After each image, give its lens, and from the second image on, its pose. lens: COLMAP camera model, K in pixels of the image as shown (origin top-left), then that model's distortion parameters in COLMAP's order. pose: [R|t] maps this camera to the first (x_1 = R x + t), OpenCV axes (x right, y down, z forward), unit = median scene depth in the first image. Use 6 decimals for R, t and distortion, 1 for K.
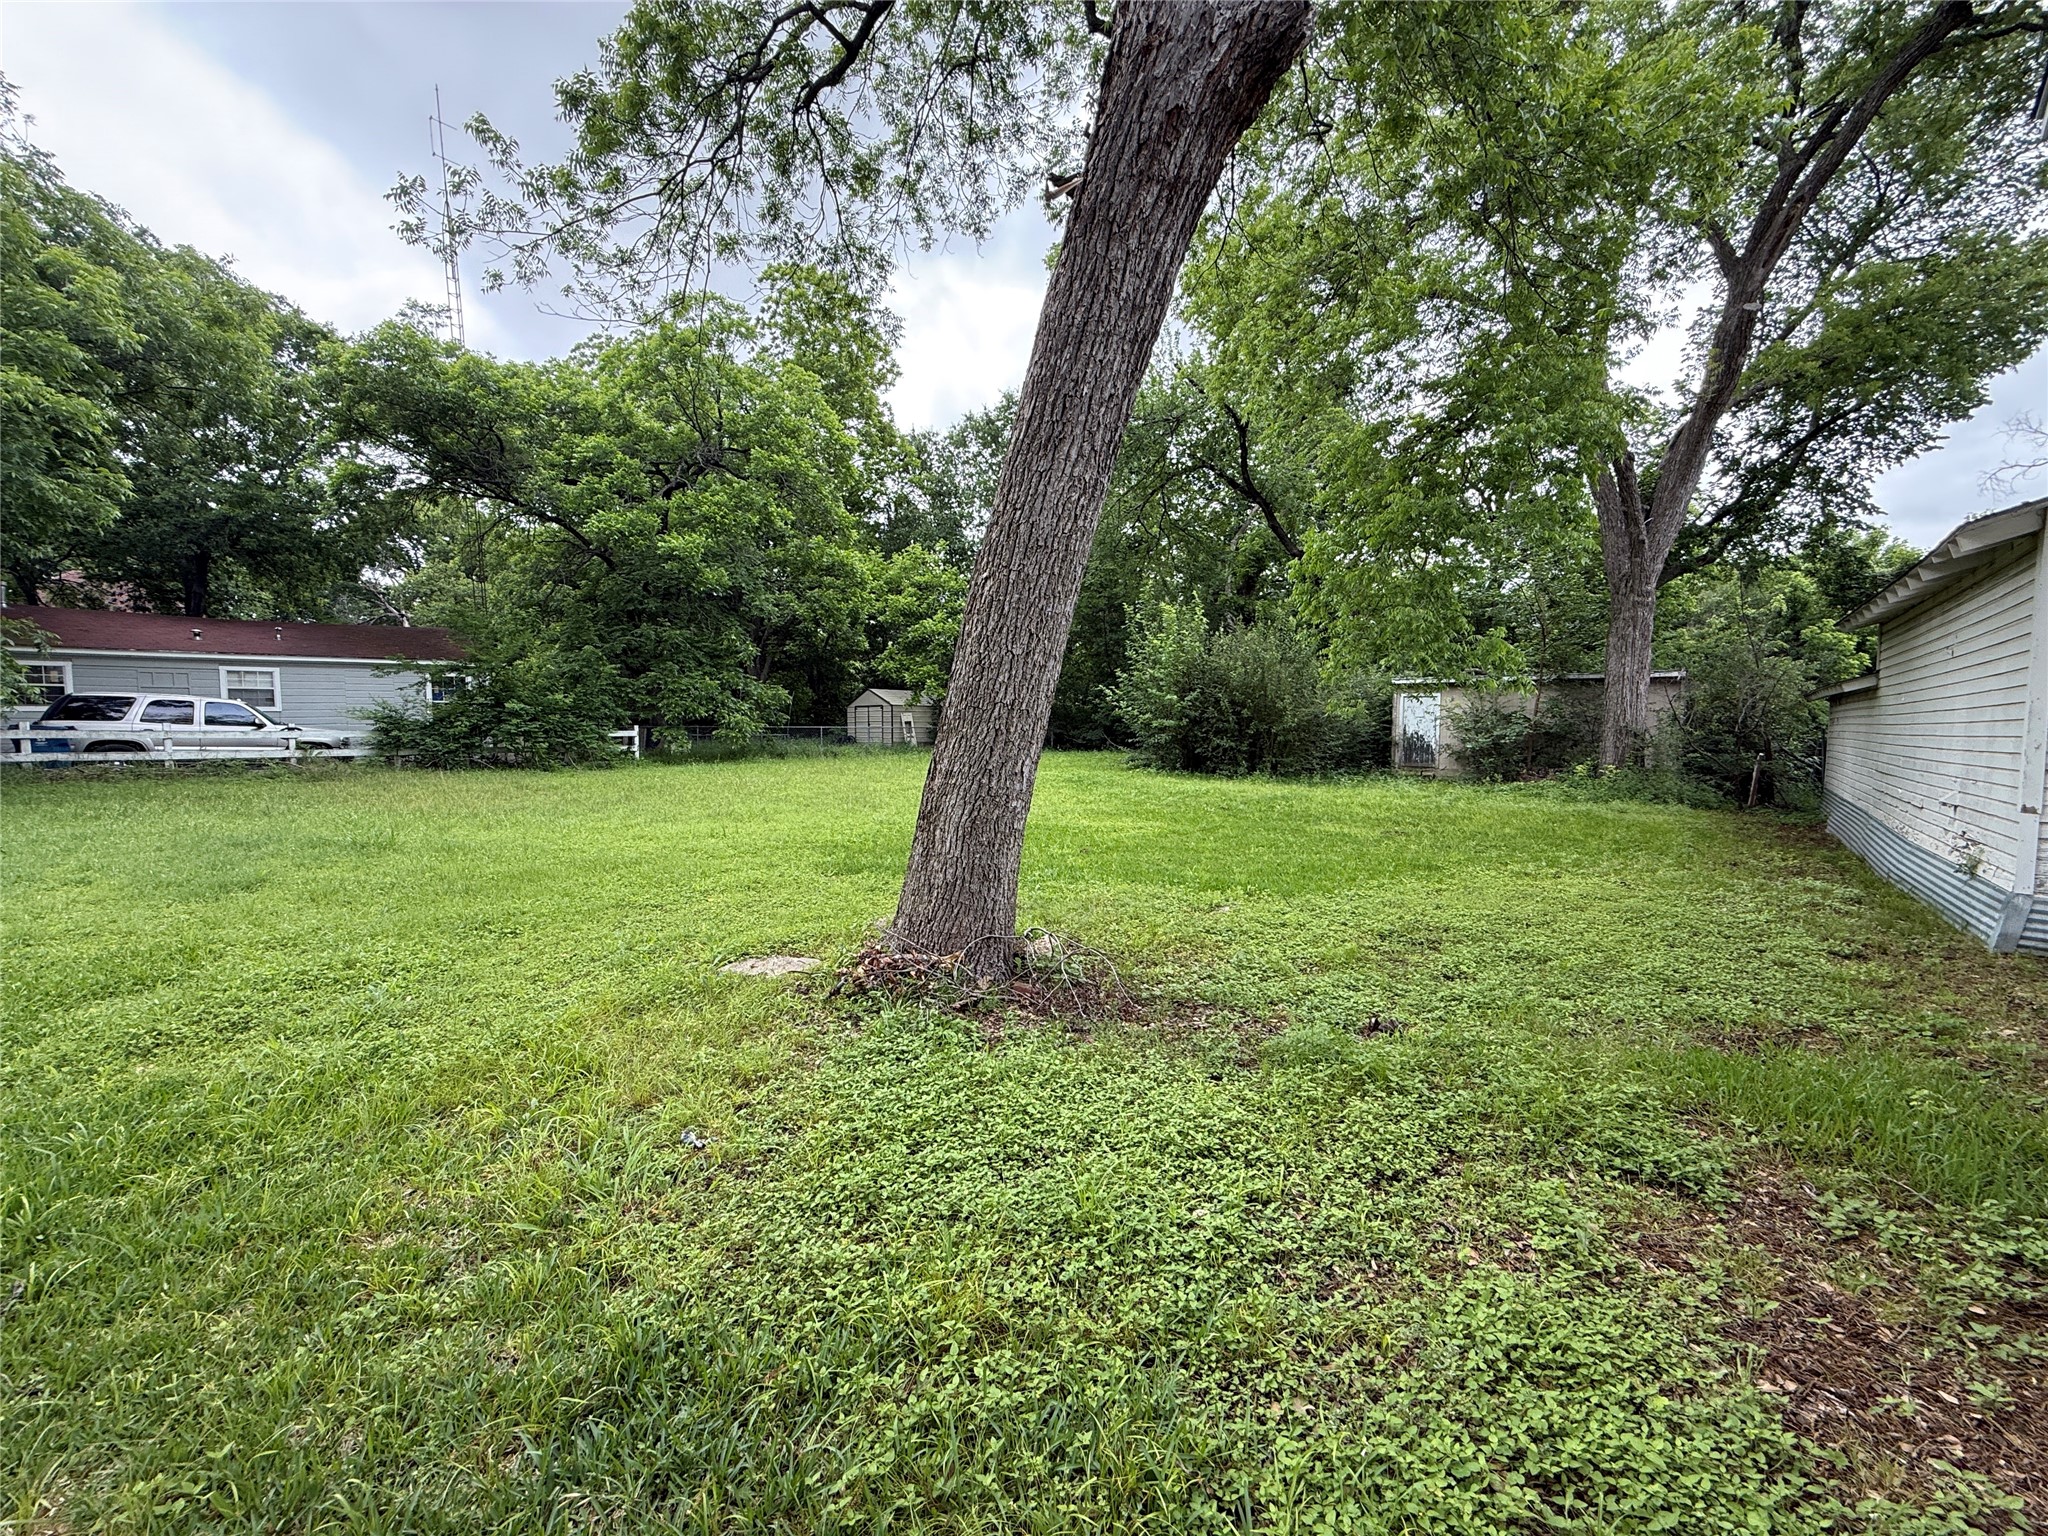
lens RADIAL K [[813.4, 0, 1030.5], [0, 813.4, 761.5], [0, 0, 1]] dist [-0.000754, -0.000377]
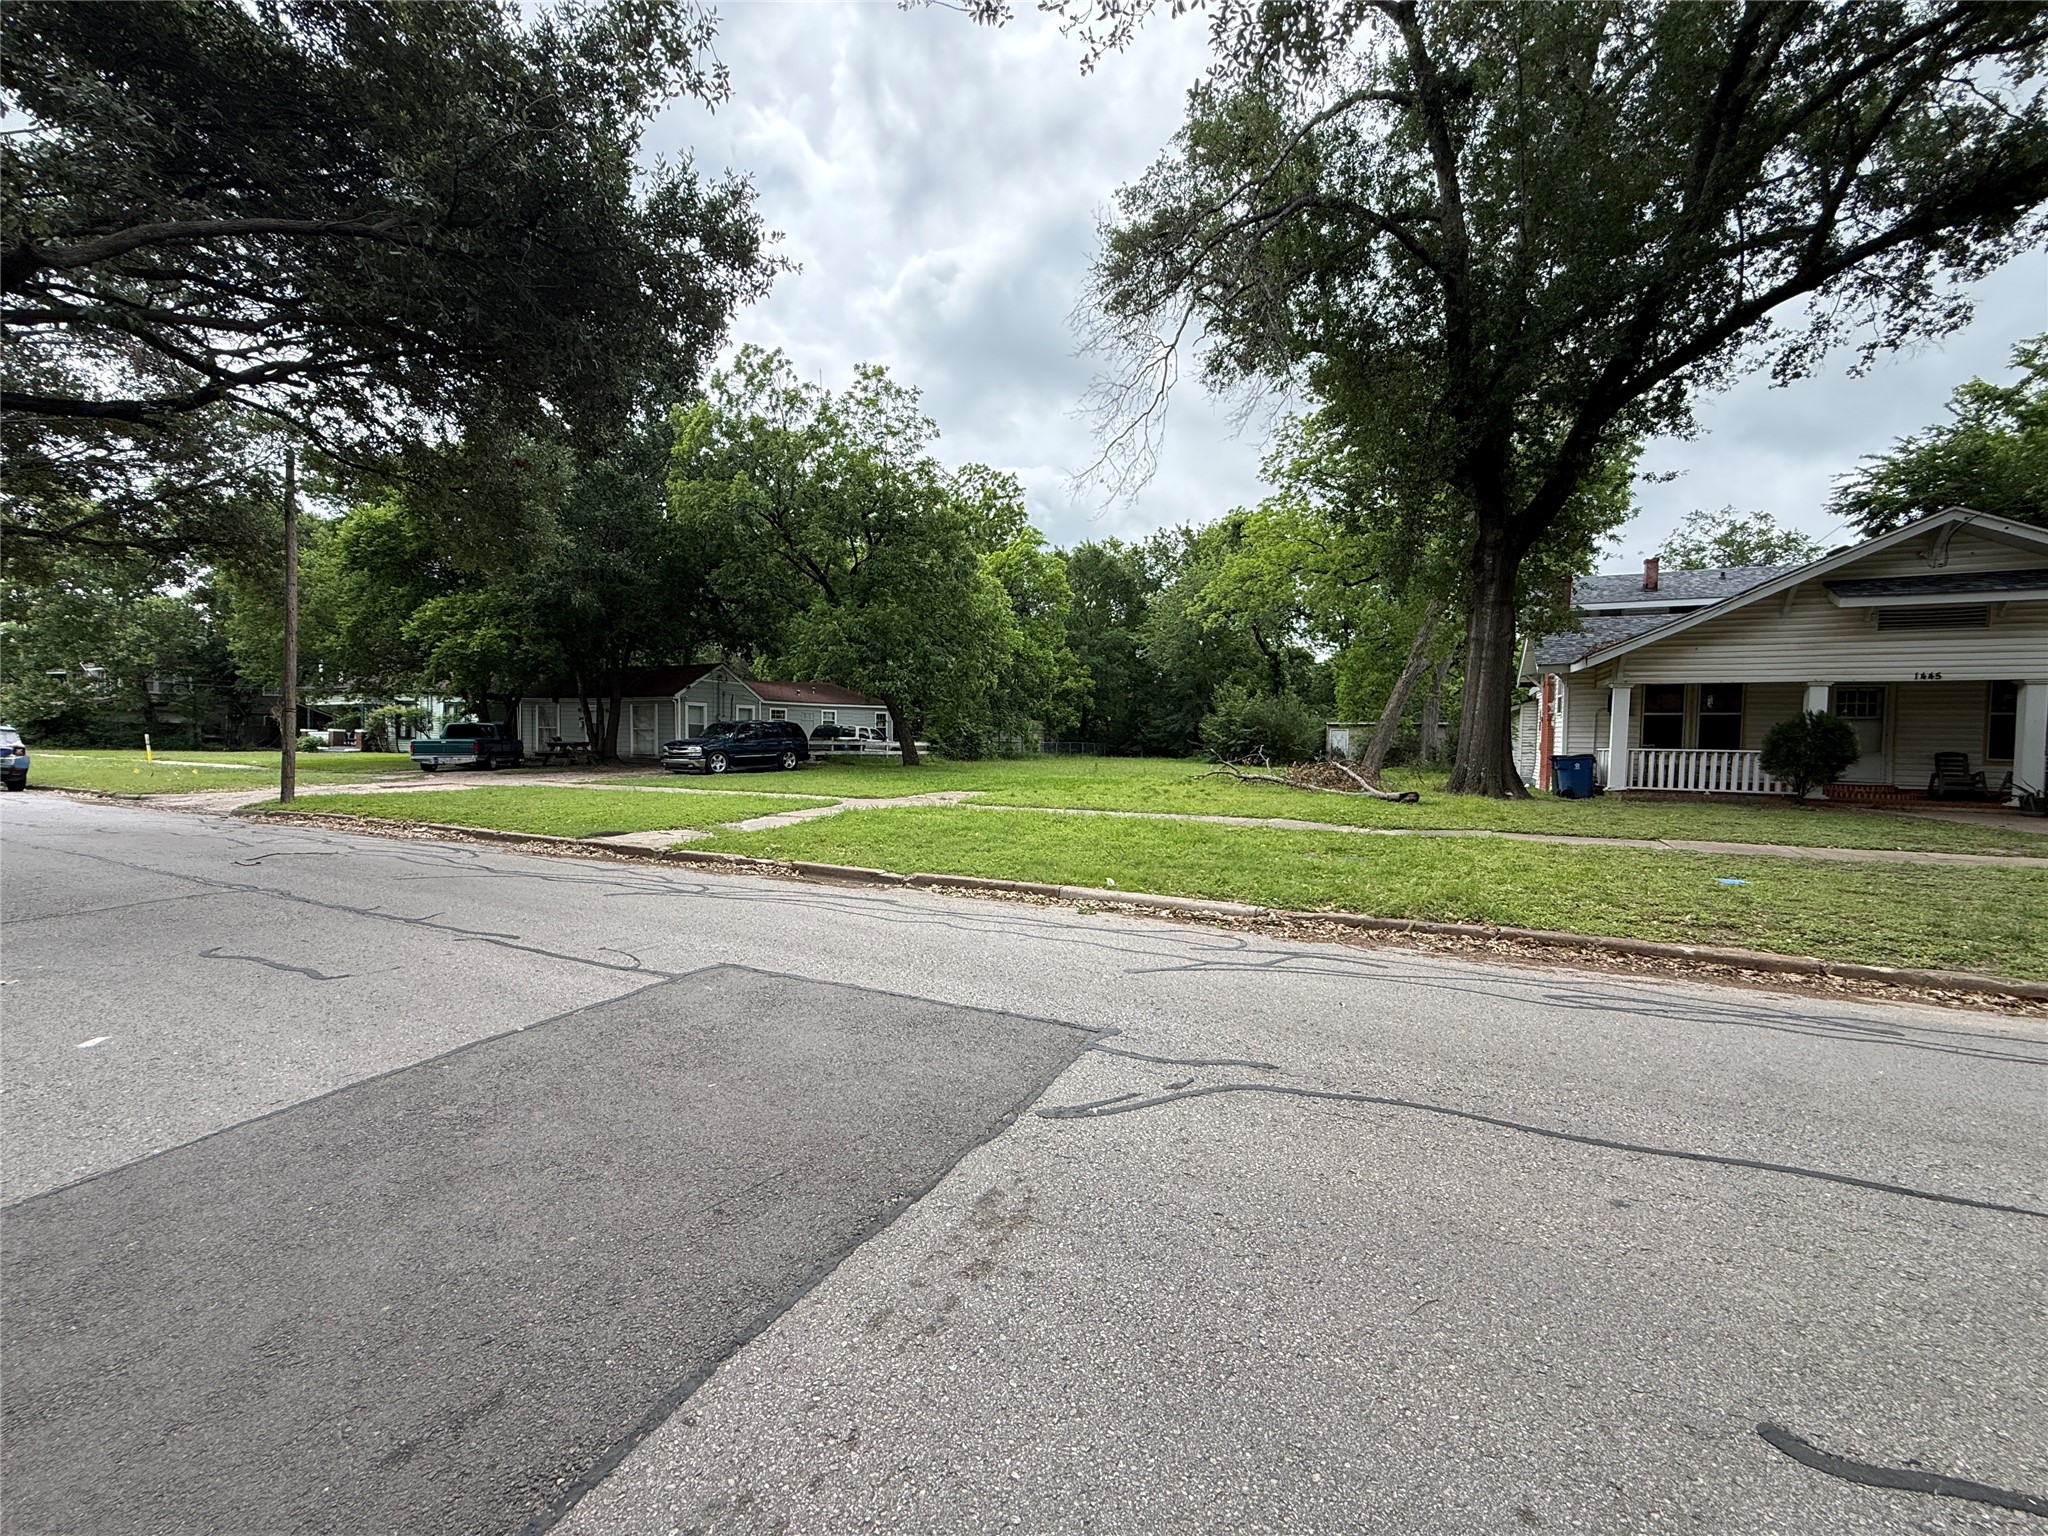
lens RADIAL K [[813.4, 0, 1012.4], [0, 813.4, 770.3], [0, 0, 1]] dist [-0.000754, -0.000377]
pose [[0.970633, -0.002314, 0.240553, -0.879159], [0.004350, 0.999959, -0.007934, 0.040661], [-0.240524, 0.008747, 0.970604, -0.878712]]
